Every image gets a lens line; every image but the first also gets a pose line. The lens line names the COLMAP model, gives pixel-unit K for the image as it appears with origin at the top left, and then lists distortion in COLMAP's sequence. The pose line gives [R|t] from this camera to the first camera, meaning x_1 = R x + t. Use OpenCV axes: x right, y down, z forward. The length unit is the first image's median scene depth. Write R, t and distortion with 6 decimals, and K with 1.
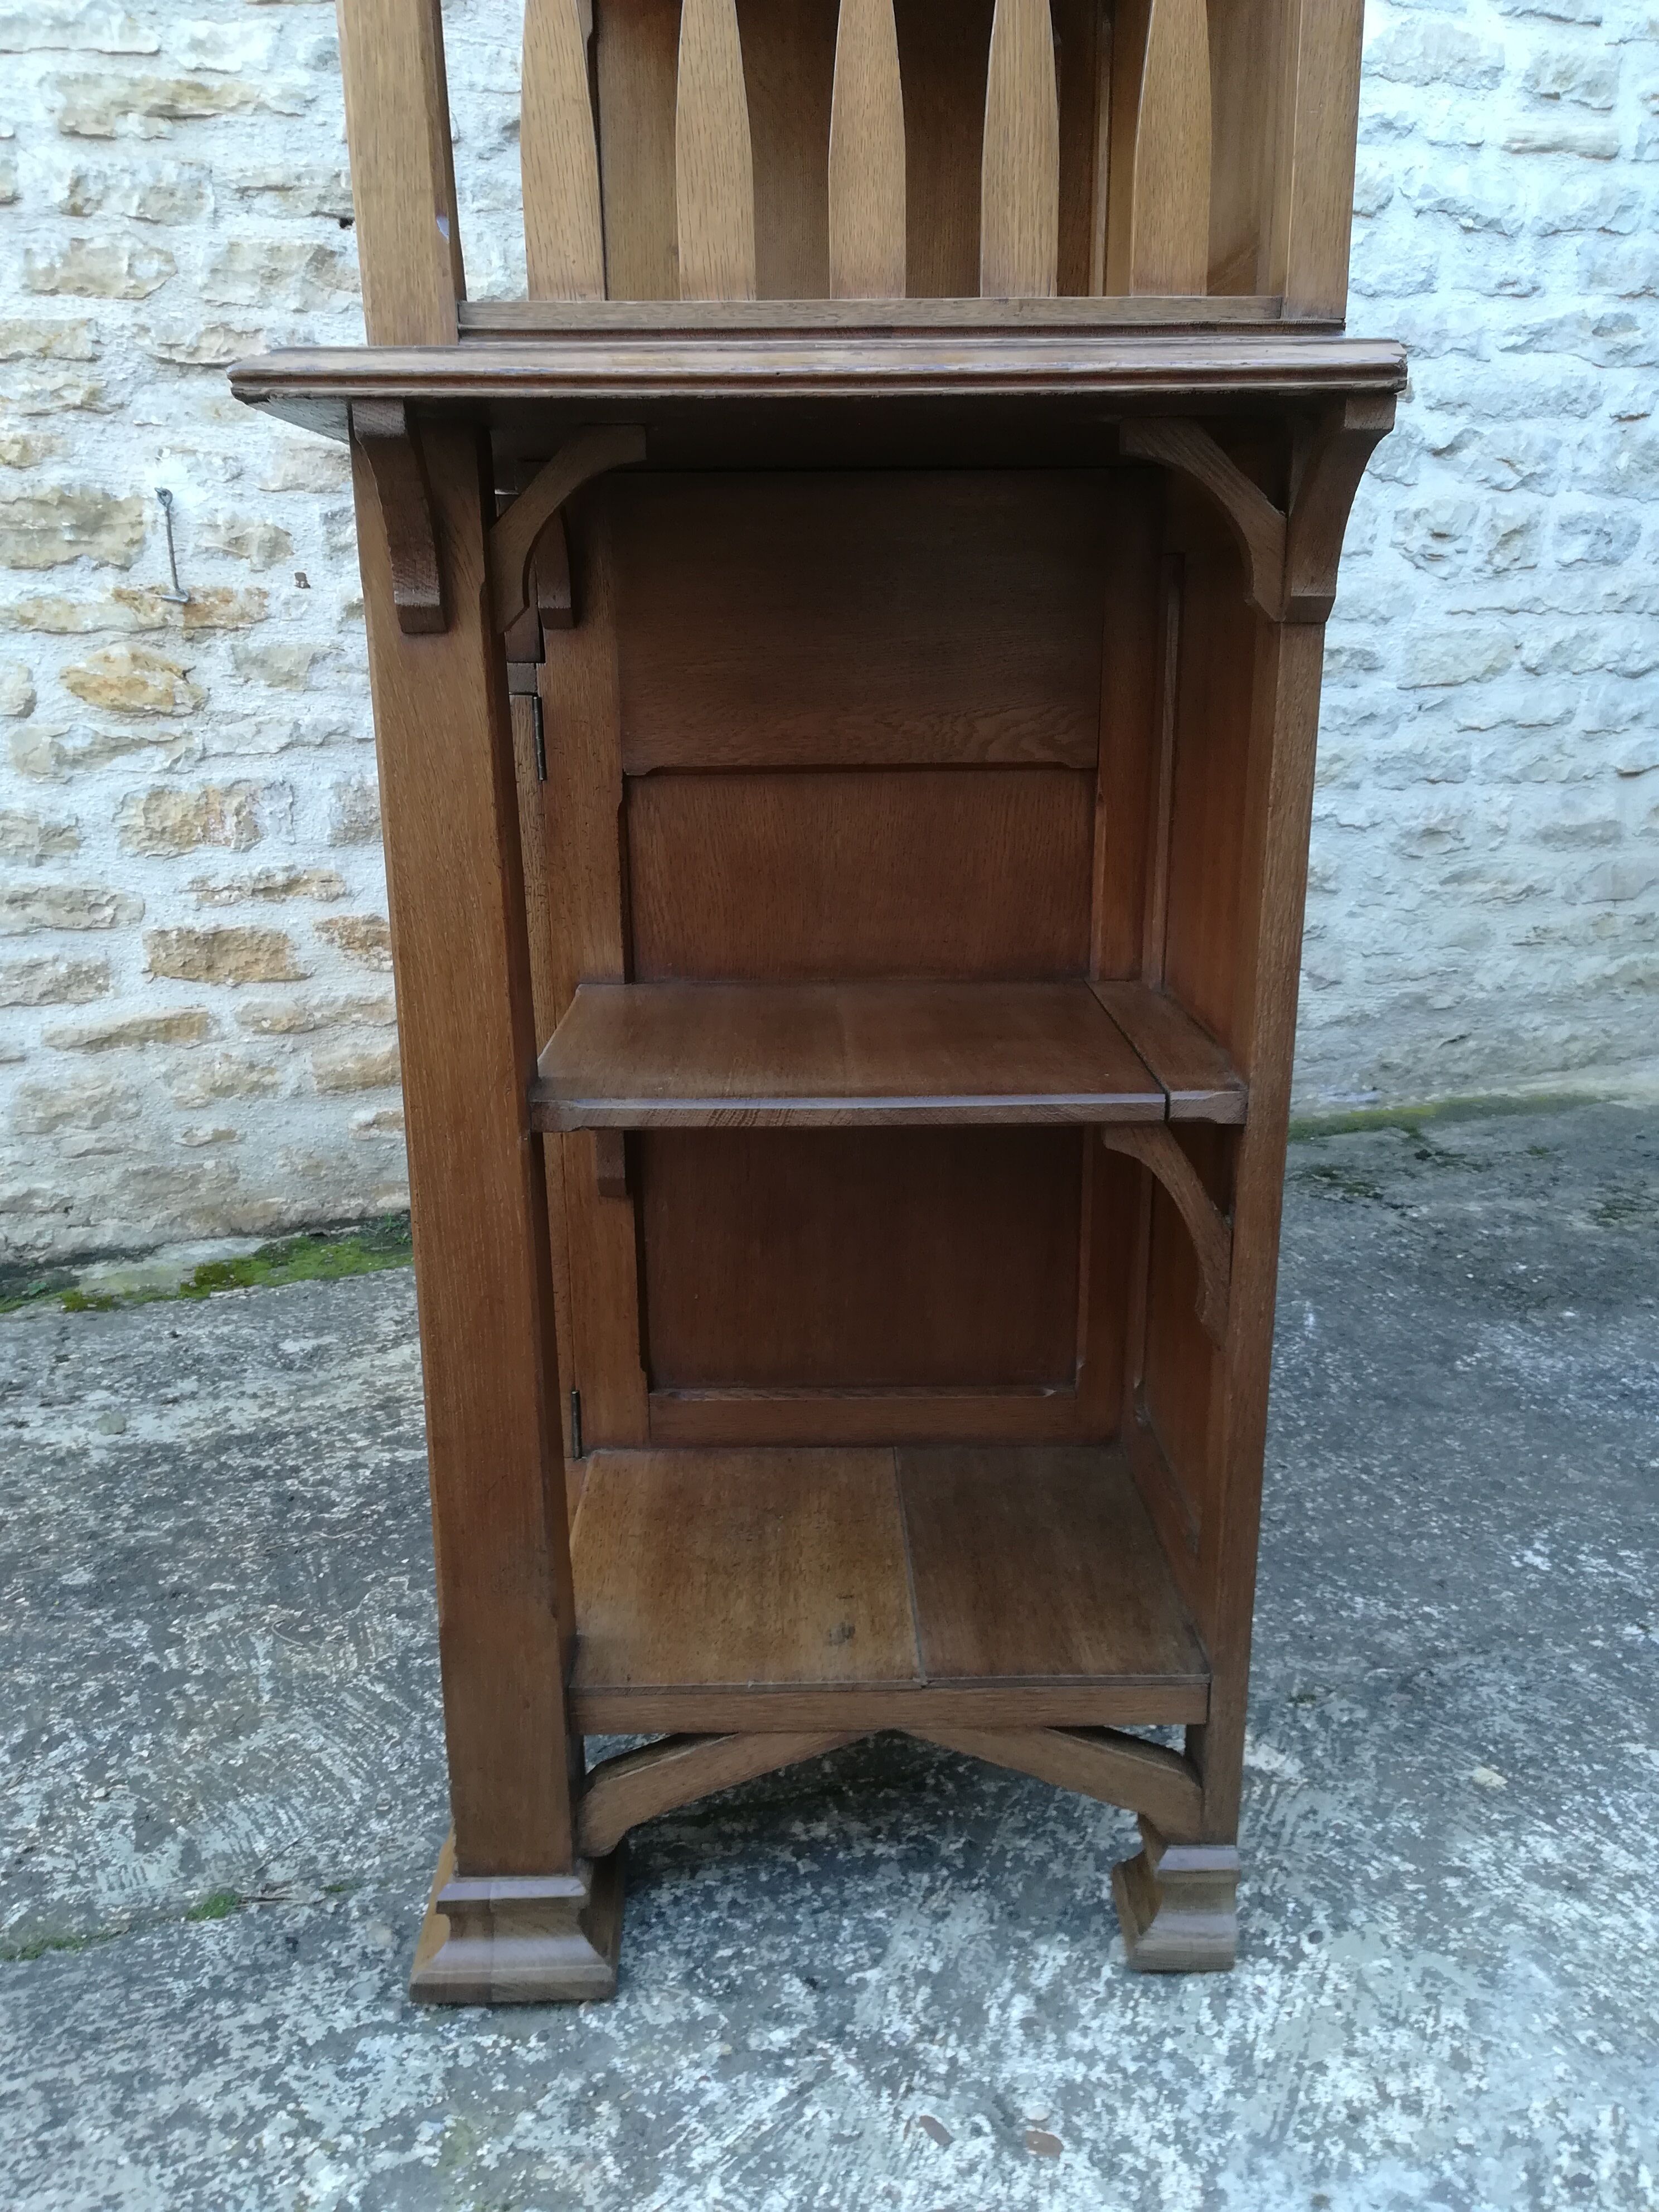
lens RADIAL K [[1722.2, 0, 828.5], [0, 1722.2, 1103.7], [0, 0, 1]] dist [0.052463, -0.065542]
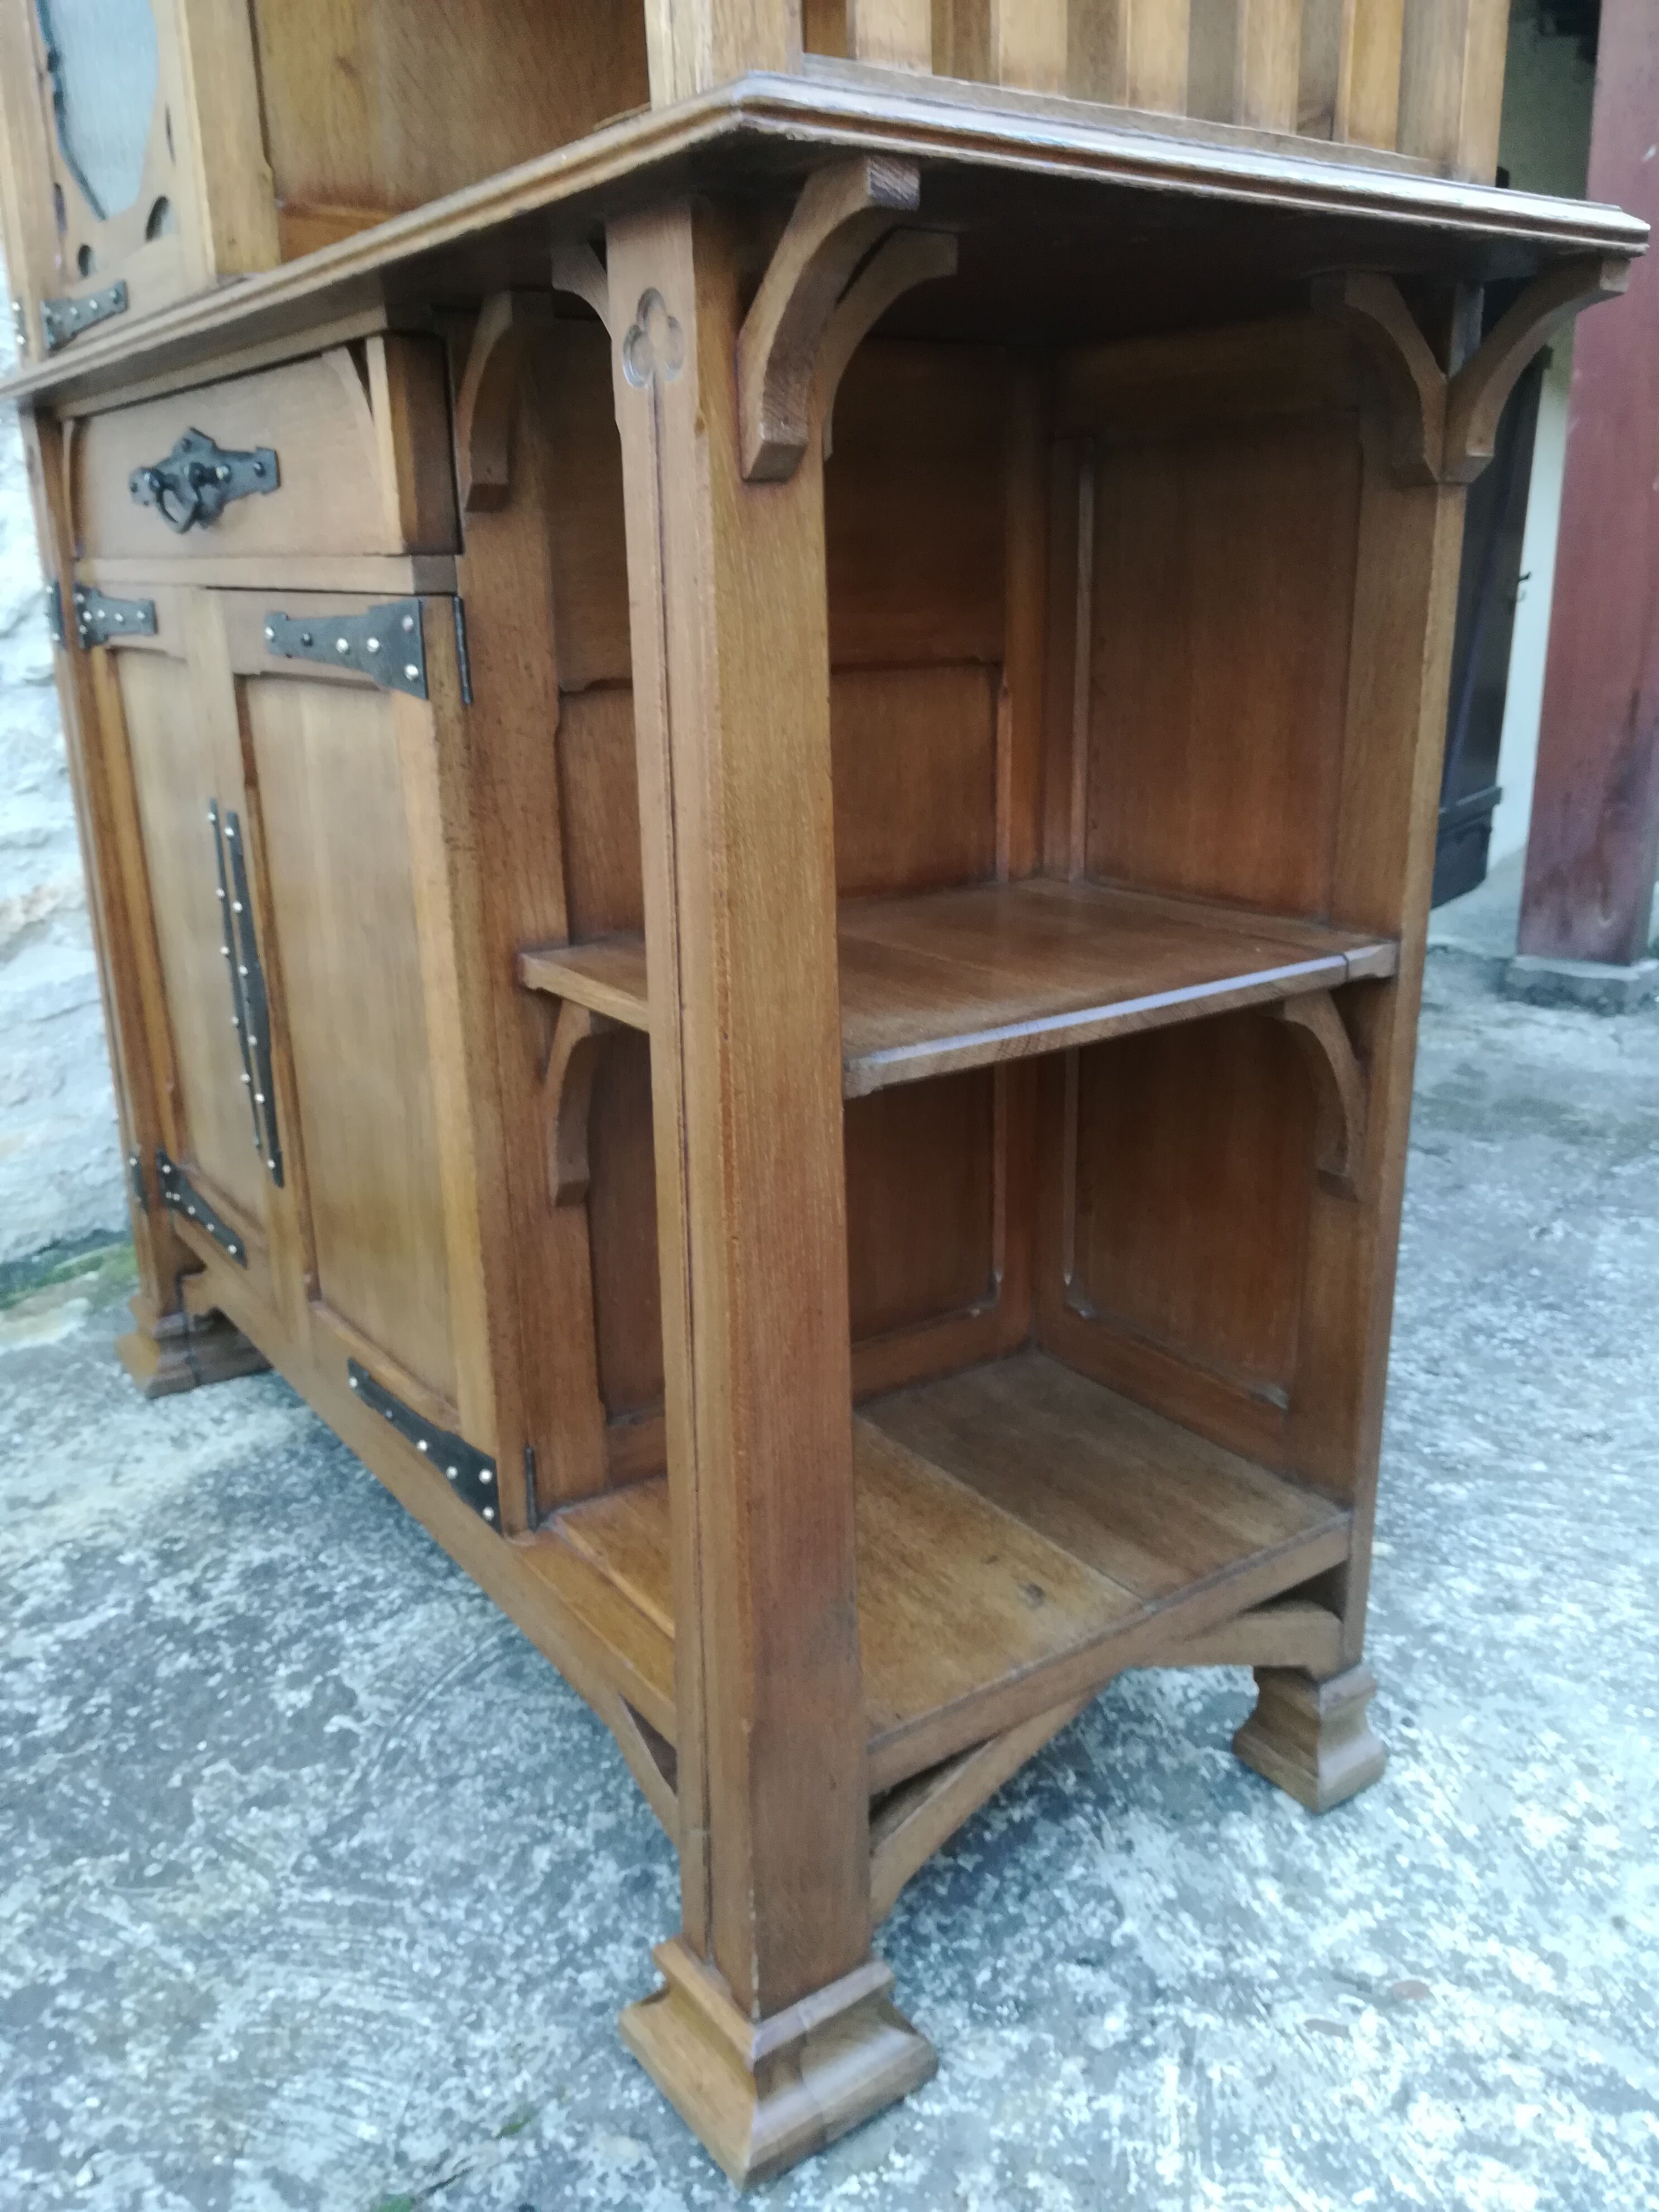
lens RADIAL K [[1722.2, 0, 818.3], [0, 1722.2, 1102.9], [0, 0, 1]] dist [0.052463, -0.065542]
pose [[0.832694, -0.174935, 0.525375, -0.294600], [0.167070, 0.983941, 0.062827, -0.017470], [-0.527929, 0.035459, 0.848548, 0.144601]]
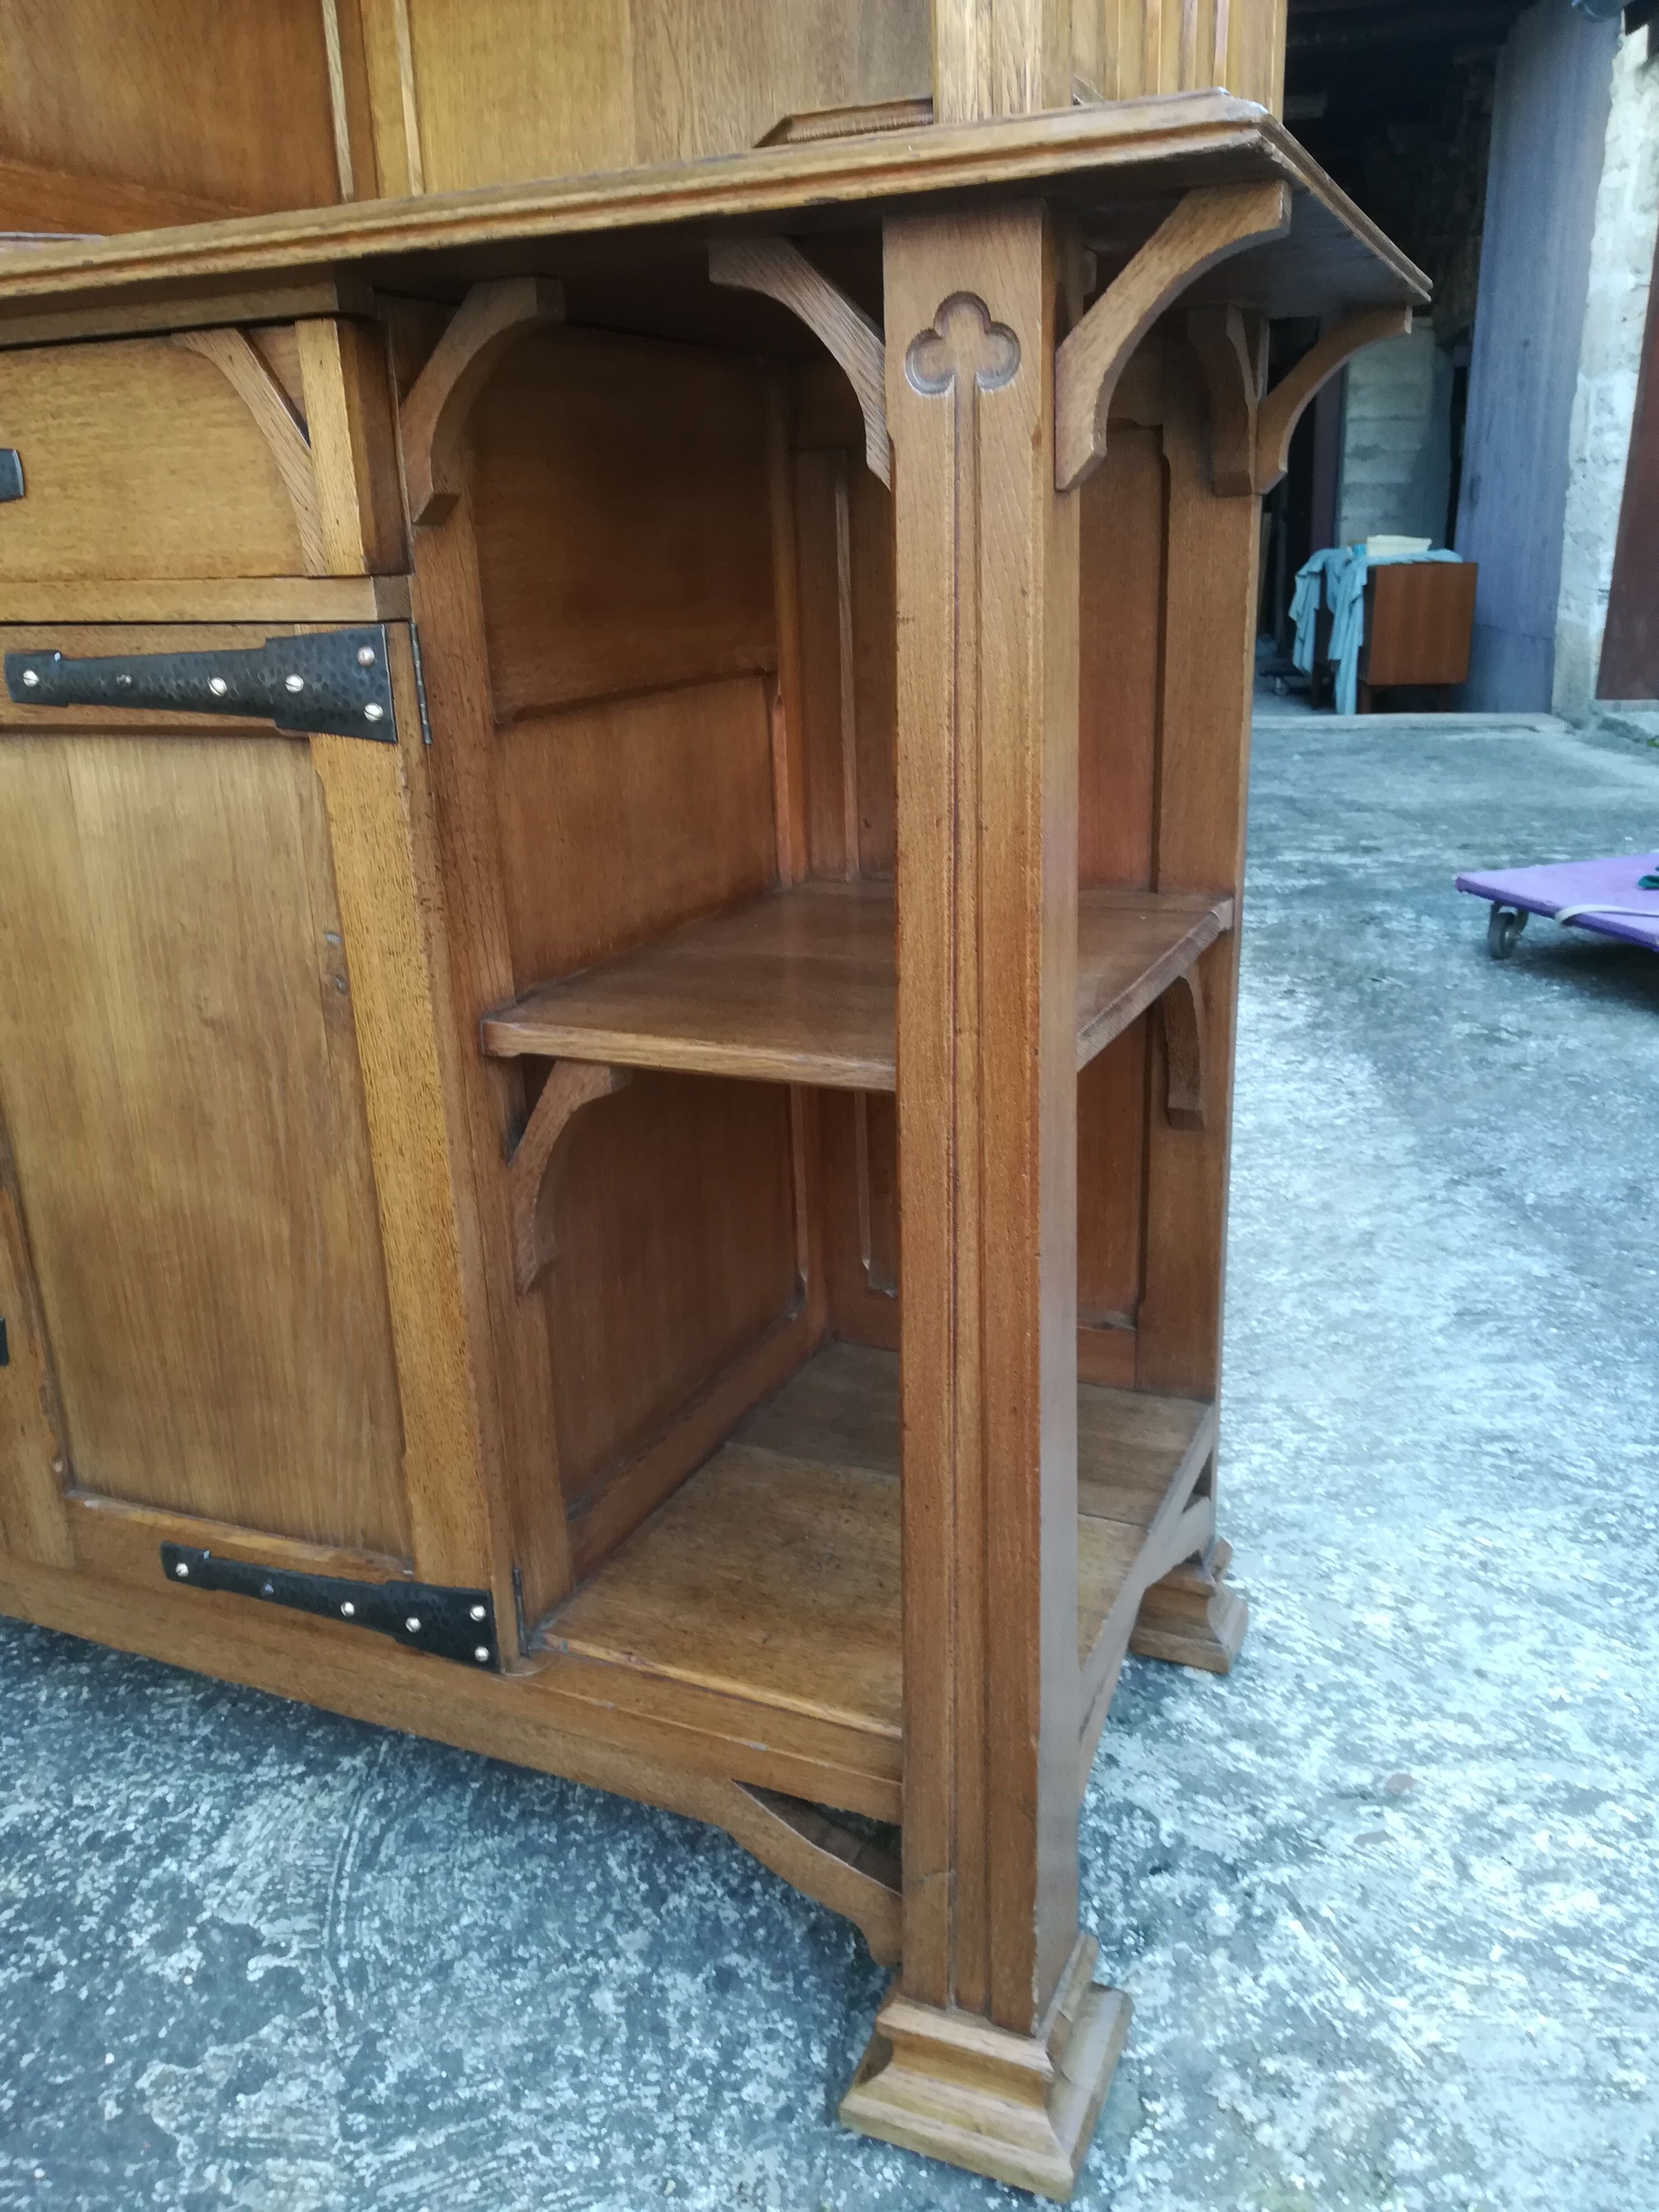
lens RADIAL K [[1722.2, 0, 800.3], [0, 1722.2, 1103.8], [0, 0, 1]] dist [0.052463, -0.065542]
pose [[0.435973, -0.289756, 0.852038, -0.450402], [0.281888, 0.943077, 0.176479, -0.079980], [-0.854673, 0.163239, 0.492835, 0.332519]]
